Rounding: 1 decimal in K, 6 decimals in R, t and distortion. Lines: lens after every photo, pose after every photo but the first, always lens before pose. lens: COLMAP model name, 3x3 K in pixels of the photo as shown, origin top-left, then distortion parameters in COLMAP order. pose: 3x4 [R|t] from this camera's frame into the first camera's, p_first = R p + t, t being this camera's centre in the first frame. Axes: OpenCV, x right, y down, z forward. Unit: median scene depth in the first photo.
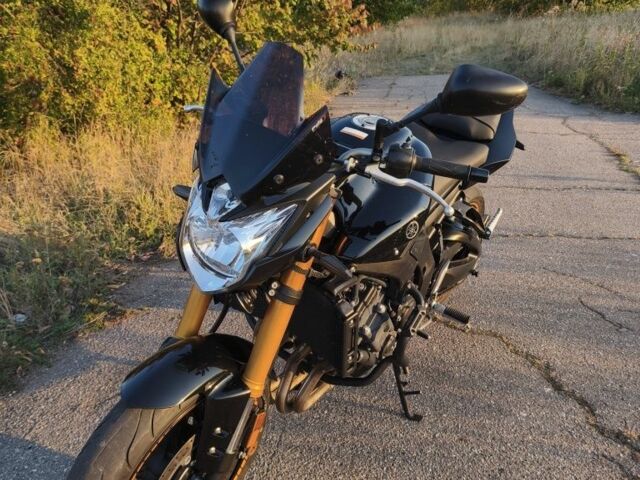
lens RADIAL K [[583.4, 0, 324.9], [0, 583.4, 224.6], [0, 0, 1]] dist [0.006500, 0.075496]
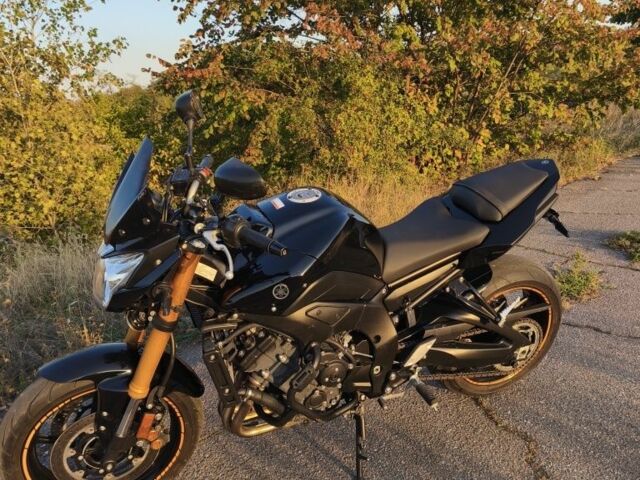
lens RADIAL K [[583.4, 0, 324.9], [0, 583.4, 224.6], [0, 0, 1]] dist [0.006500, 0.075496]
pose [[0.829584, 0.102651, -0.548865, 0.572392], [-0.149159, 0.987976, -0.040671, -0.059716], [0.538090, 0.115609, 0.834921, 0.052581]]
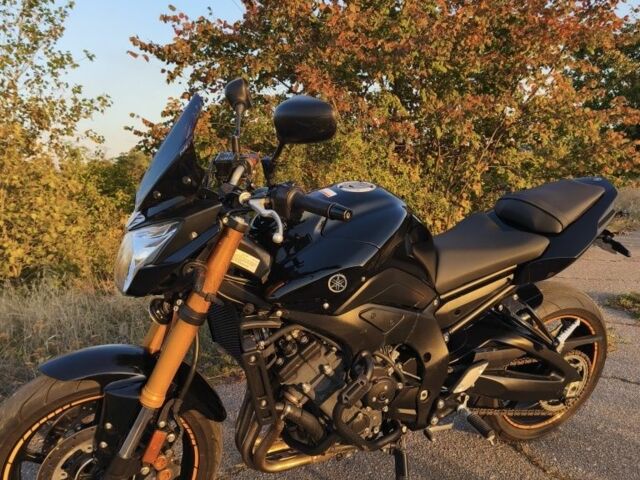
lens RADIAL K [[568.4, 0, 320.0], [0, 568.4, 240.0], [0, 0, 1]] dist [0.048010, 0.009821]
pose [[0.857849, 0.078125, -0.507929, 0.414046], [-0.185416, 0.968856, -0.164130, 0.069638], [0.479287, 0.234977, 0.845618, 0.110062]]
